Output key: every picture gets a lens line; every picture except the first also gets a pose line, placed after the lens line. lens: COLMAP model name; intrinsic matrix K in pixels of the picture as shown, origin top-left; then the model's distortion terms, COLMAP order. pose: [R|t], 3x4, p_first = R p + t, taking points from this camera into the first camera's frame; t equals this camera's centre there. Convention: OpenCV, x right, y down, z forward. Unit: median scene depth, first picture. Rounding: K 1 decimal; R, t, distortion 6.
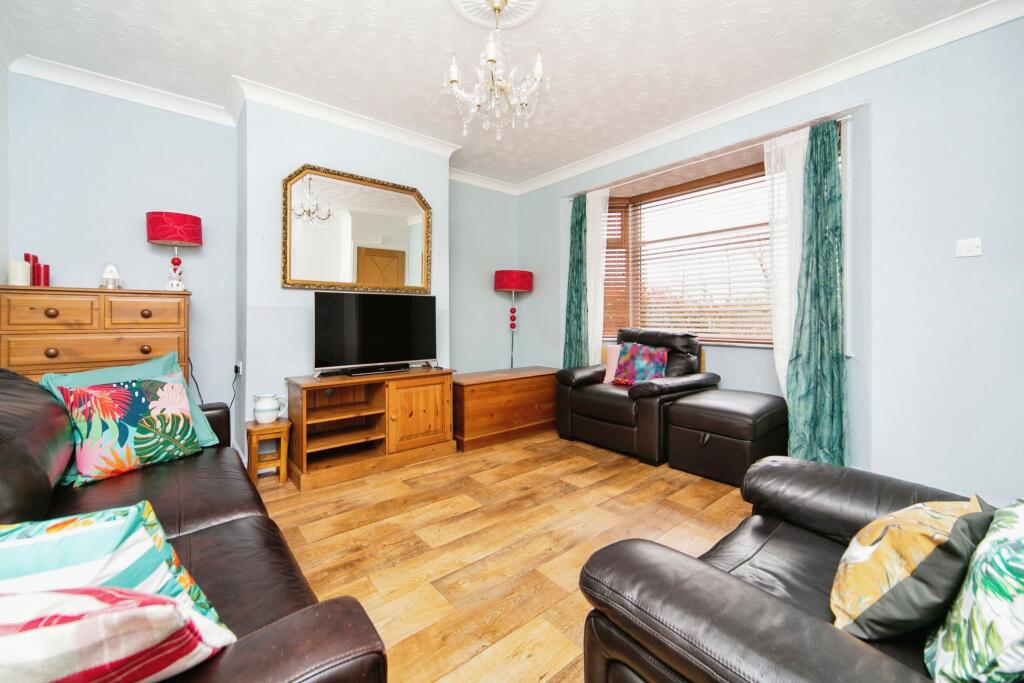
lens RADIAL K [[399.8, 0, 523.8], [0, 399.8, 320.1], [0, 0, 1]] dist [0.001395, -0.000126]
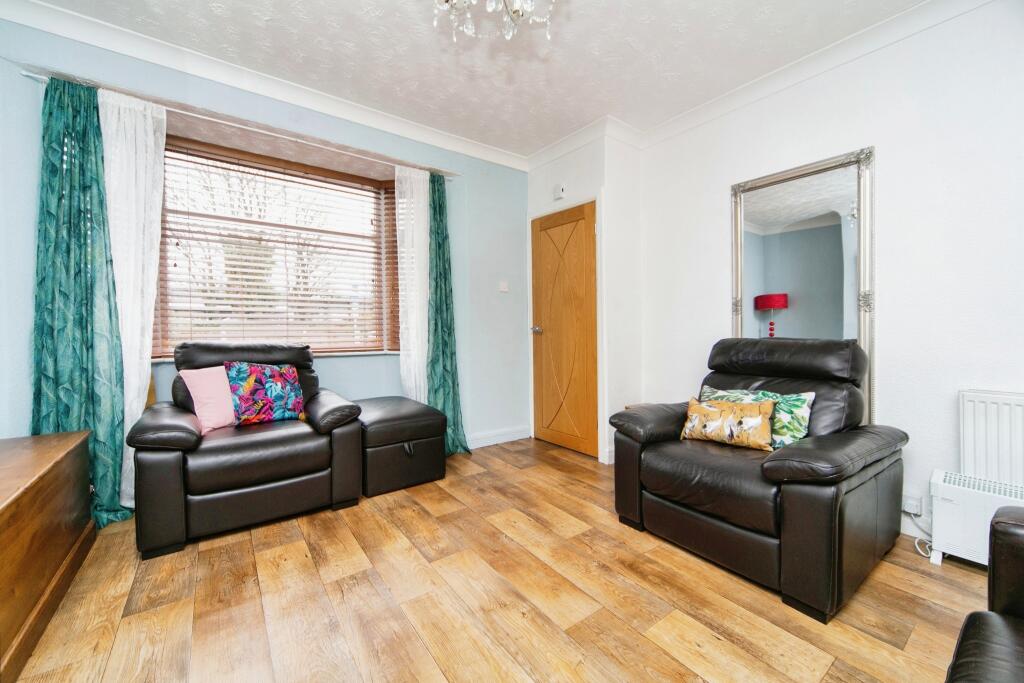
lens RADIAL K [[399.8, 0, 512.1], [0, 399.8, 326.0], [0, 0, 1]] dist [0.001395, -0.000126]
pose [[0.083439, 0.004359, 0.996503, -0.468061], [0.003989, 0.999981, -0.004708, 0.000806], [-0.996505, 0.004368, 0.083420, 0.605810]]
